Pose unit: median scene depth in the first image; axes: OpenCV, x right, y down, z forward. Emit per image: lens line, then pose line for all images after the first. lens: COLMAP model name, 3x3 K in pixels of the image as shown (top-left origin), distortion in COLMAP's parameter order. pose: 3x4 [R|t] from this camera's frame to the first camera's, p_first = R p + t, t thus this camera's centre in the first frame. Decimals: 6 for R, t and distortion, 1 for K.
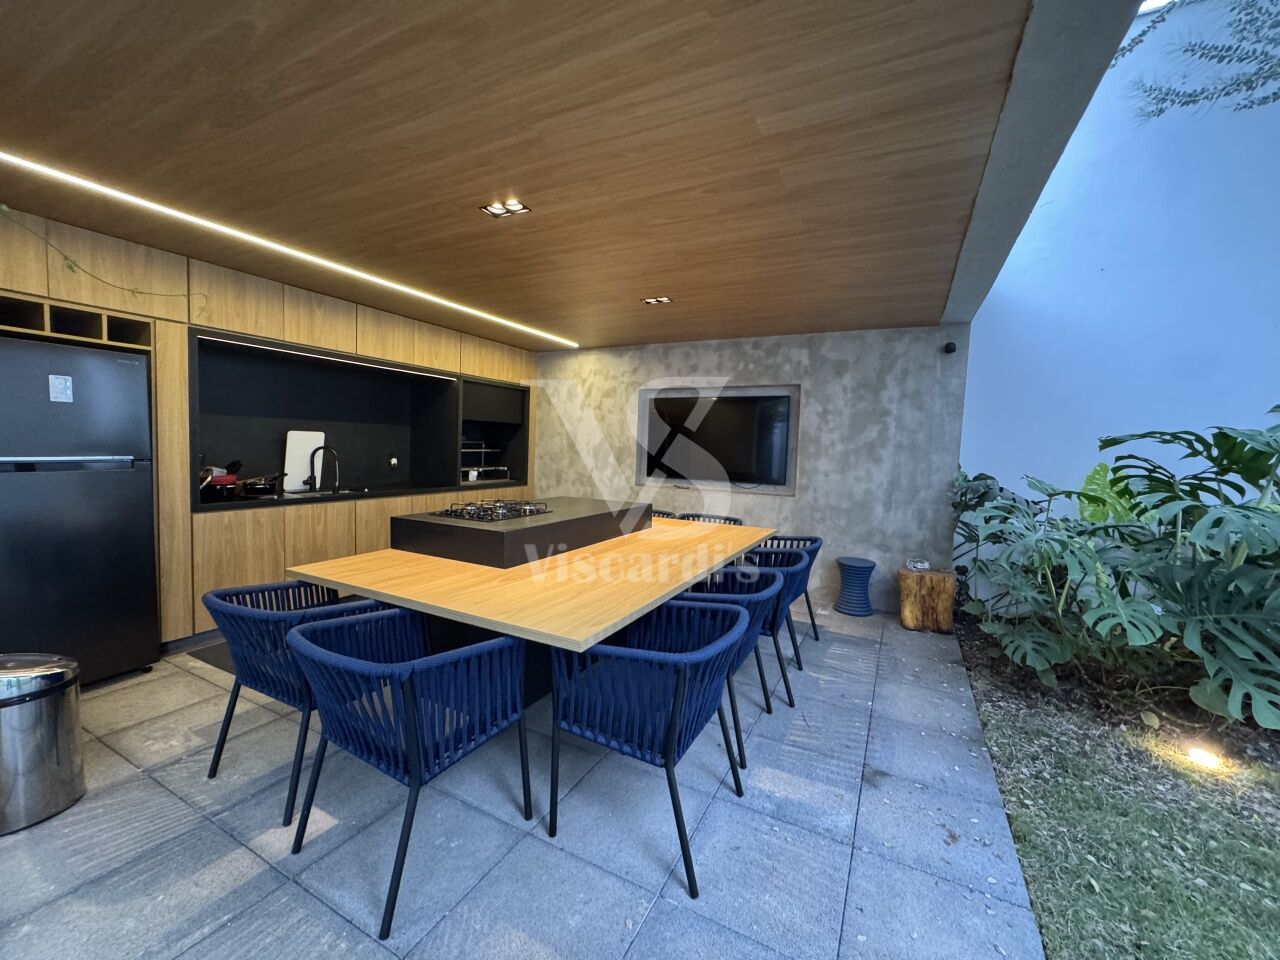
lens RADIAL K [[510.2, 0, 638.7], [0, 510.2, 481.4], [0, 0, 1]] dist [-0.002095, 0.000556]
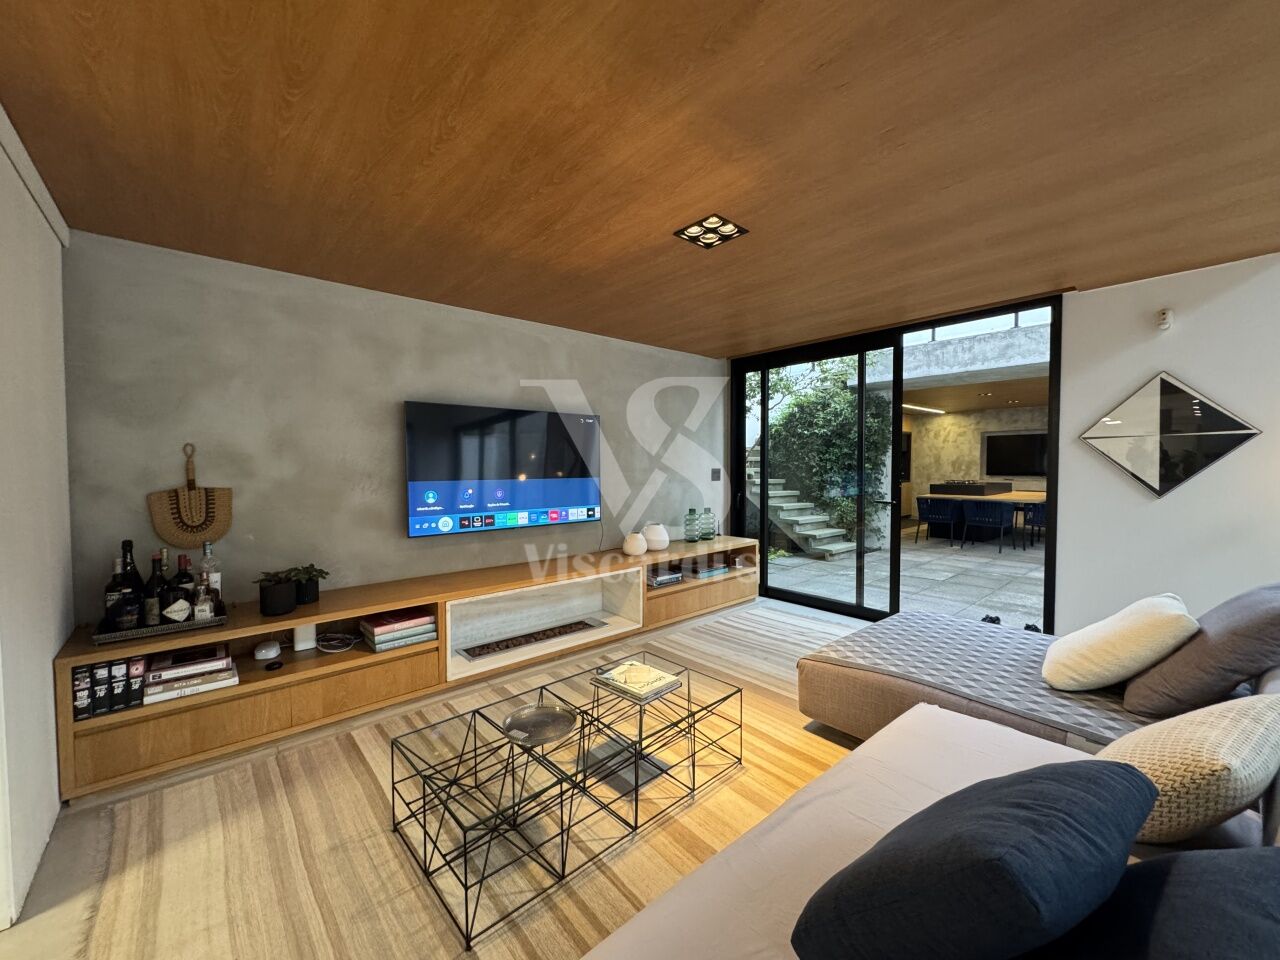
lens RADIAL K [[510.2, 0, 640.0], [0, 510.2, 479.2], [0, 0, 1]] dist [-0.002095, 0.000556]
pose [[0.929373, -0.022001, -0.368485, -0.601681], [0.005527, 0.998940, -0.045704, 0.106127], [0.369100, 0.040439, 0.928510, -1.592979]]
